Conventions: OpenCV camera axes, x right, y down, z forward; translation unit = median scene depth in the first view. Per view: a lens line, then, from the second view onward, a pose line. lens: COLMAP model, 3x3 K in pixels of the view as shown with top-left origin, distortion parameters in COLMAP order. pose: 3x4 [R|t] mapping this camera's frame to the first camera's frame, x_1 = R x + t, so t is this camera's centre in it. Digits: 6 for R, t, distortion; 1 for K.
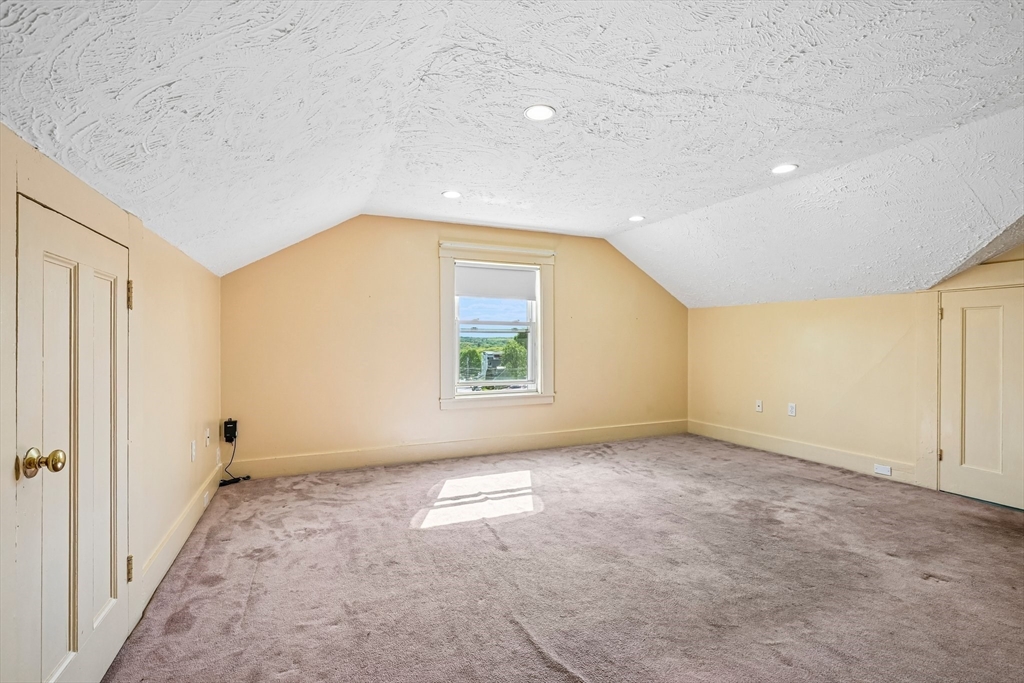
lens RADIAL K [[467.3, 0, 512.7], [0, 467.3, 337.9], [0, 0, 1]] dist [-0.000541, -0.001368]
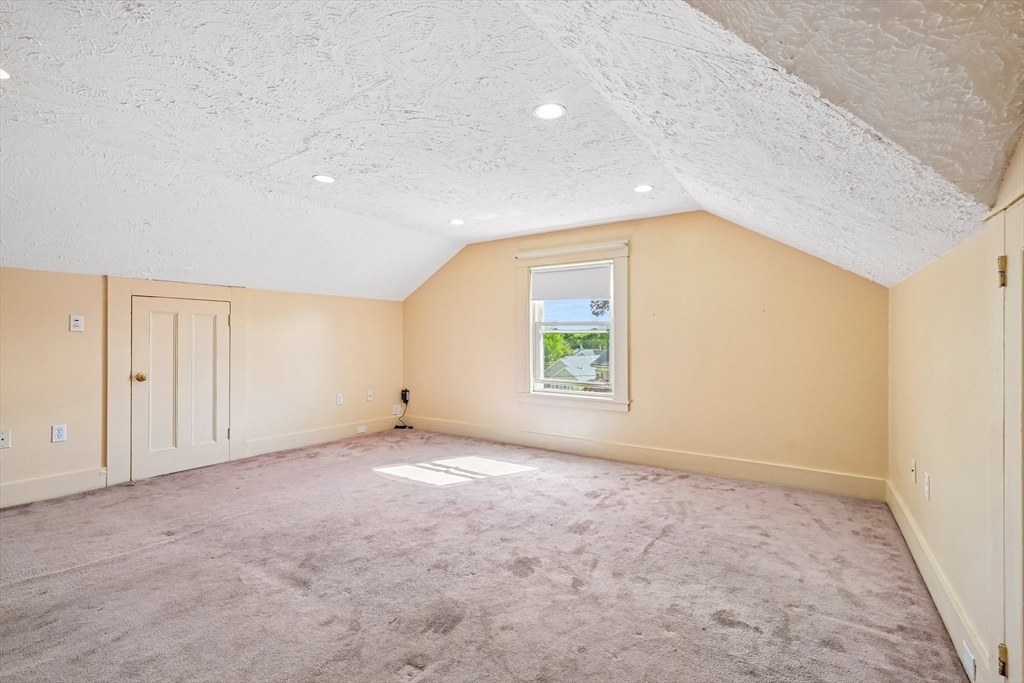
lens RADIAL K [[467.3, 0, 504.3], [0, 467.3, 339.1], [0, 0, 1]] dist [-0.000541, -0.001368]
pose [[0.527165, 0.000632, -0.849763, 0.910010], [0.000141, 1.000000, 0.000831, 0.000457], [0.849763, -0.000557, 0.527165, 0.423246]]
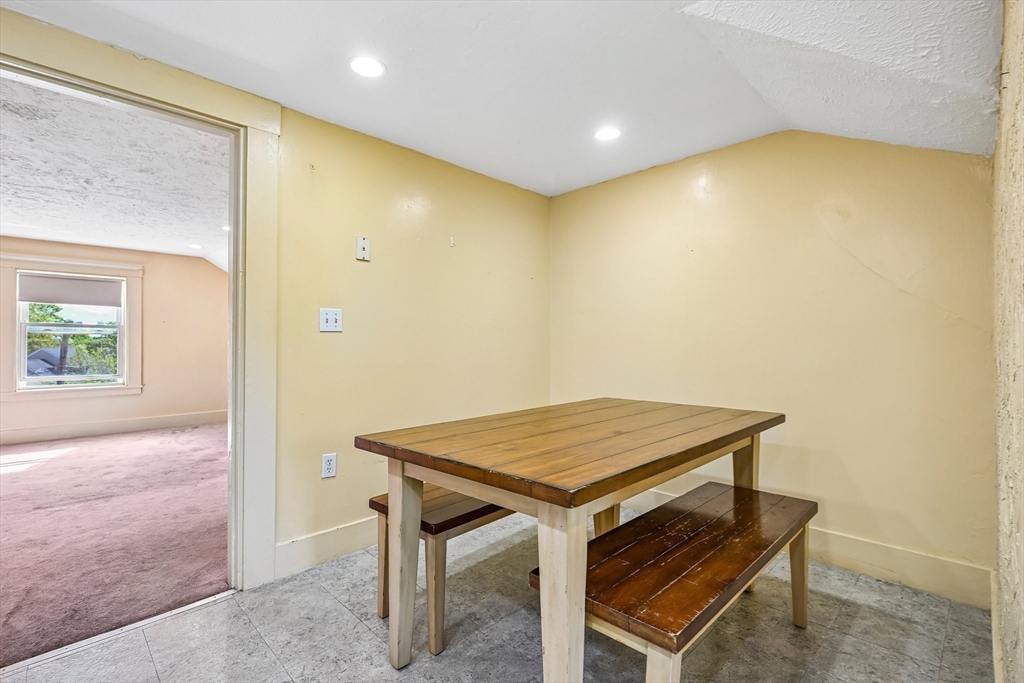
lens RADIAL K [[467.3, 0, 508.8], [0, 467.3, 339.8], [0, 0, 1]] dist [-0.000541, -0.001368]
pose [[0.935165, 0.004931, 0.354179, 0.686810], [-0.003814, 0.999985, -0.003851, 0.004507], [-0.354193, 0.002250, 0.935170, -0.563158]]
